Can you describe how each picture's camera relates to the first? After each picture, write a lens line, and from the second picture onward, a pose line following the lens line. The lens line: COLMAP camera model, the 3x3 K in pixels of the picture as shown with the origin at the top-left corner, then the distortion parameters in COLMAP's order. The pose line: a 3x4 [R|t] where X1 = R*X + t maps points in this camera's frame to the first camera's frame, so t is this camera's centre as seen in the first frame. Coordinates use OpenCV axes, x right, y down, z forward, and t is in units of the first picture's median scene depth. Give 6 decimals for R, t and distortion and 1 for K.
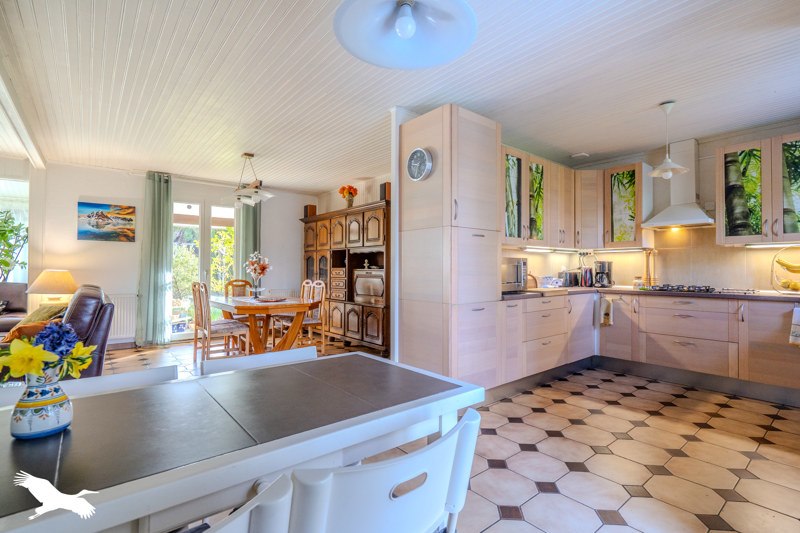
lens RADIAL K [[367.7, 0, 402.3], [0, 367.7, 266.6], [0, 0, 1]] dist [0.001326, 0.000495]
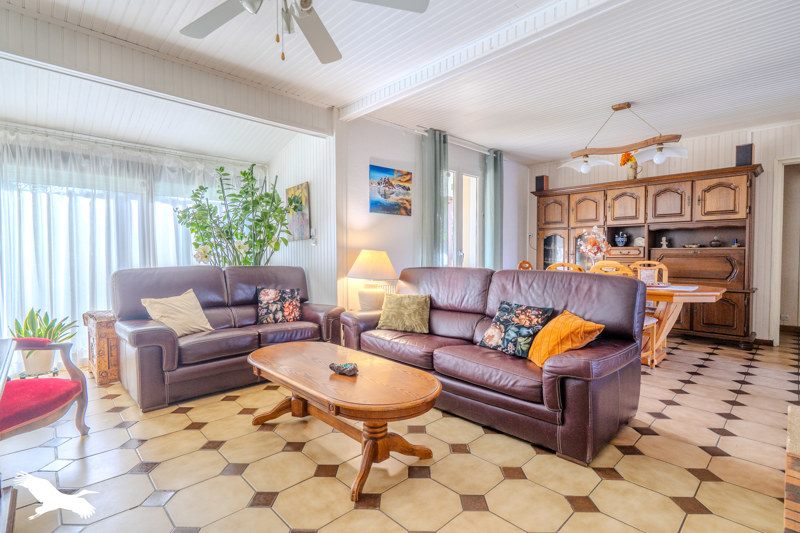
lens RADIAL K [[367.7, 0, 397.6], [0, 367.7, 266.6], [0, 0, 1]] dist [0.001326, 0.000495]
pose [[0.998813, -0.008141, 0.048029, -0.805895], [0.006441, 0.999351, 0.035435, 0.016538], [-0.048286, -0.035083, 0.998217, 0.179681]]
